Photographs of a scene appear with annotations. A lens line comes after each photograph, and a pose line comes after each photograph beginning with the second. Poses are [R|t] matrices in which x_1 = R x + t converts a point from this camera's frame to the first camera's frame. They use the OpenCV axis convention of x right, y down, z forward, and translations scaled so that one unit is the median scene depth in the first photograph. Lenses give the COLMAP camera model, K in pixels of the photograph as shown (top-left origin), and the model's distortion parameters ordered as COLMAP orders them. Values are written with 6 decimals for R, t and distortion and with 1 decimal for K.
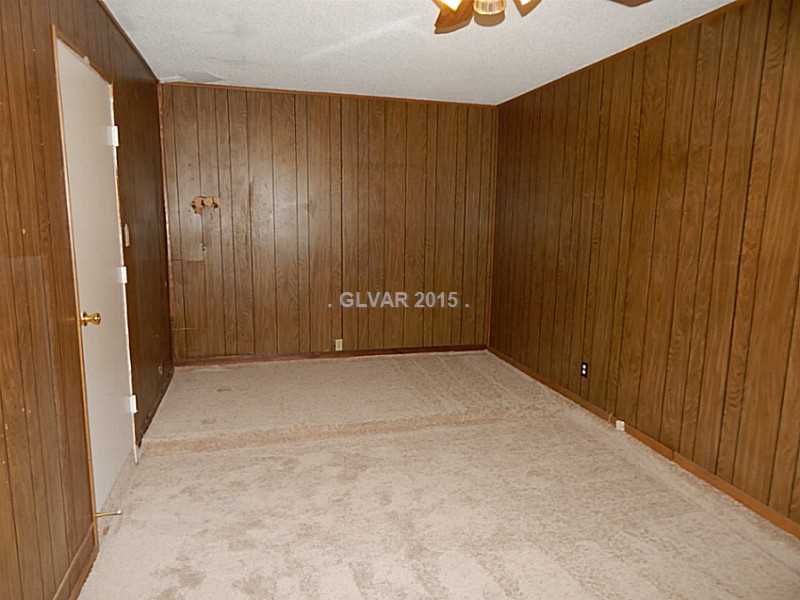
lens RADIAL K [[531.2, 0, 400.0], [0, 531.2, 300.0], [0, 0, 1]] dist [-0.003151, -0.006224]
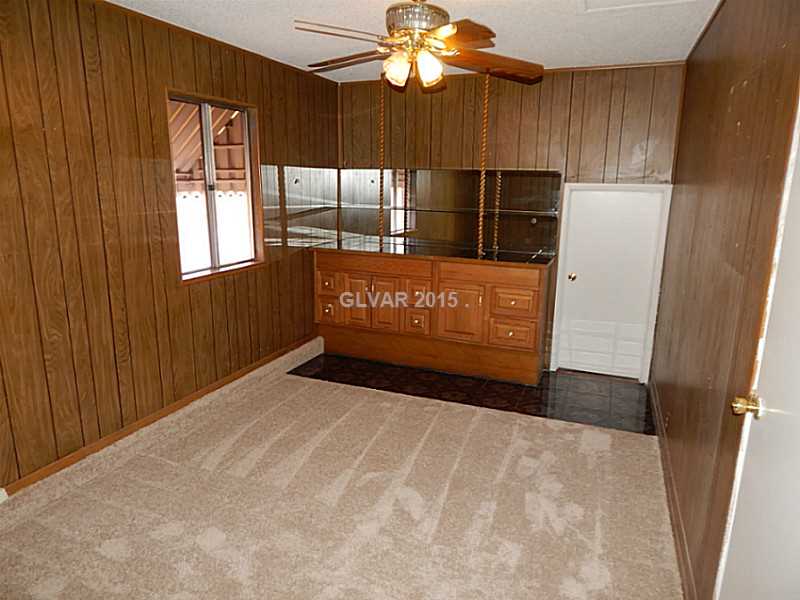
lens RADIAL K [[531.2, 0, 400.0], [0, 531.2, 300.0], [0, 0, 1]] dist [-0.003151, -0.006224]
pose [[-0.801425, -0.162228, 0.575673, -0.510731], [0.067755, 0.931690, 0.356880, -0.301491], [-0.594245, 0.325017, -0.735688, 1.432142]]
